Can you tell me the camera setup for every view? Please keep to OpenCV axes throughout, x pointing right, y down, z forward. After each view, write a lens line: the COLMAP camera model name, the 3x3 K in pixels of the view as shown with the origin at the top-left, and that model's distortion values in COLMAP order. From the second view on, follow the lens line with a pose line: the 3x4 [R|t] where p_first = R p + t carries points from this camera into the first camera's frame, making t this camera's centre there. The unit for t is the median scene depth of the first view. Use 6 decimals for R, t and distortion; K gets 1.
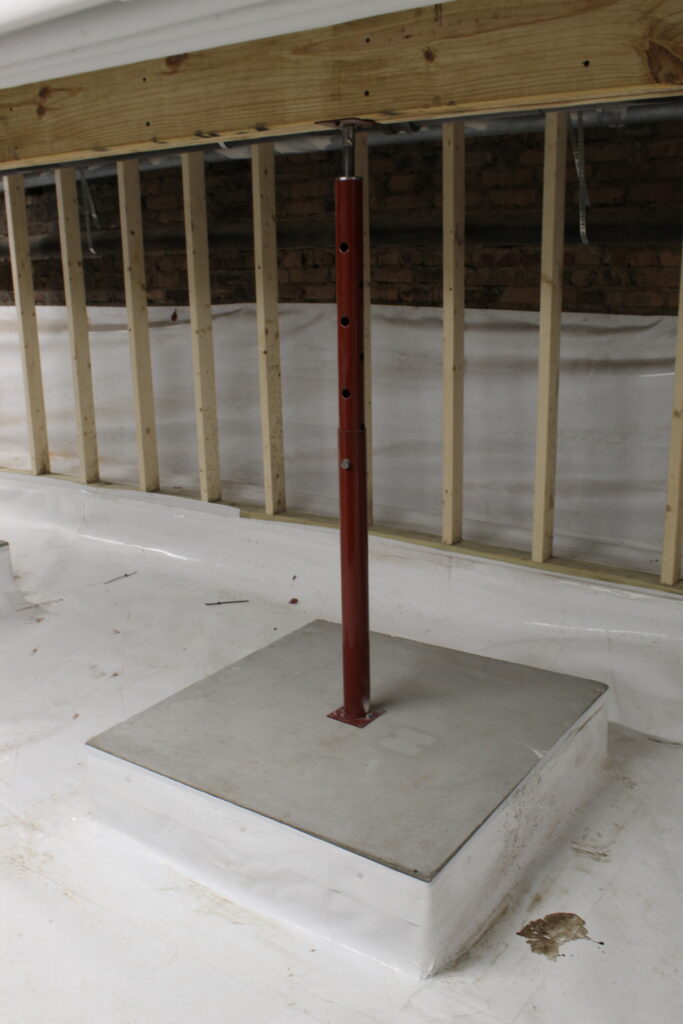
lens RADIAL K [[946.9, 0, 341.5], [0, 946.9, 512.0], [0, 0, 1]] dist [-0.148238, 0.158985]
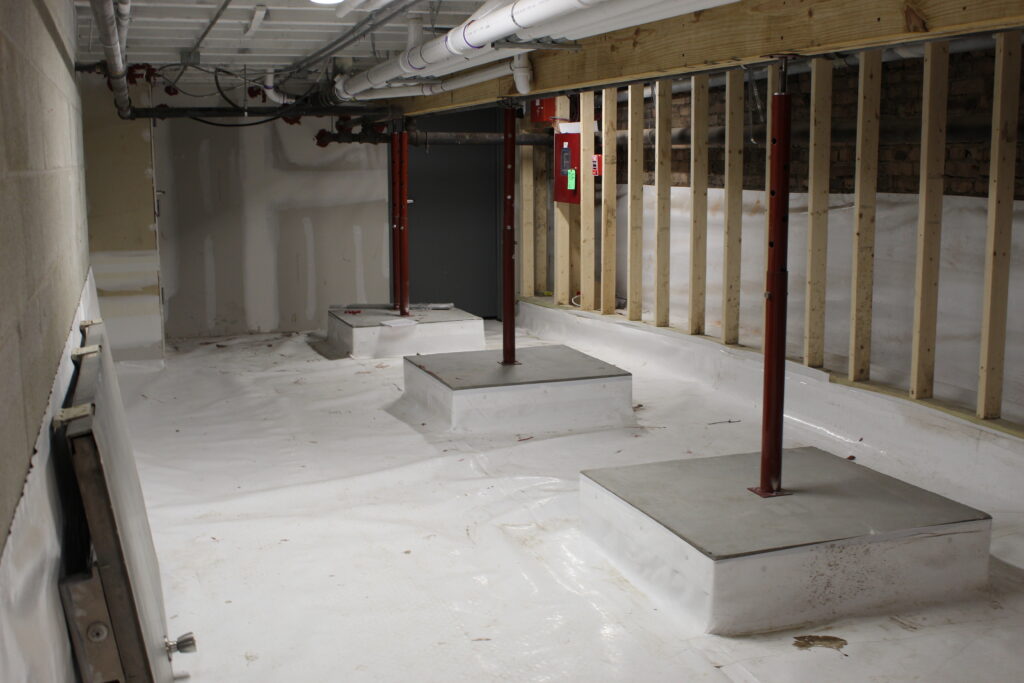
lens RADIAL K [[1145.1, 0, 512.0], [0, 1145.1, 341.5], [0, 0, 1]] dist [-0.163573, 0.229584]
pose [[0.808801, 0.105662, -0.578512, 0.442204], [-0.161797, 0.985744, -0.046164, 0.100468], [0.565387, 0.130939, 0.814366, -0.365900]]
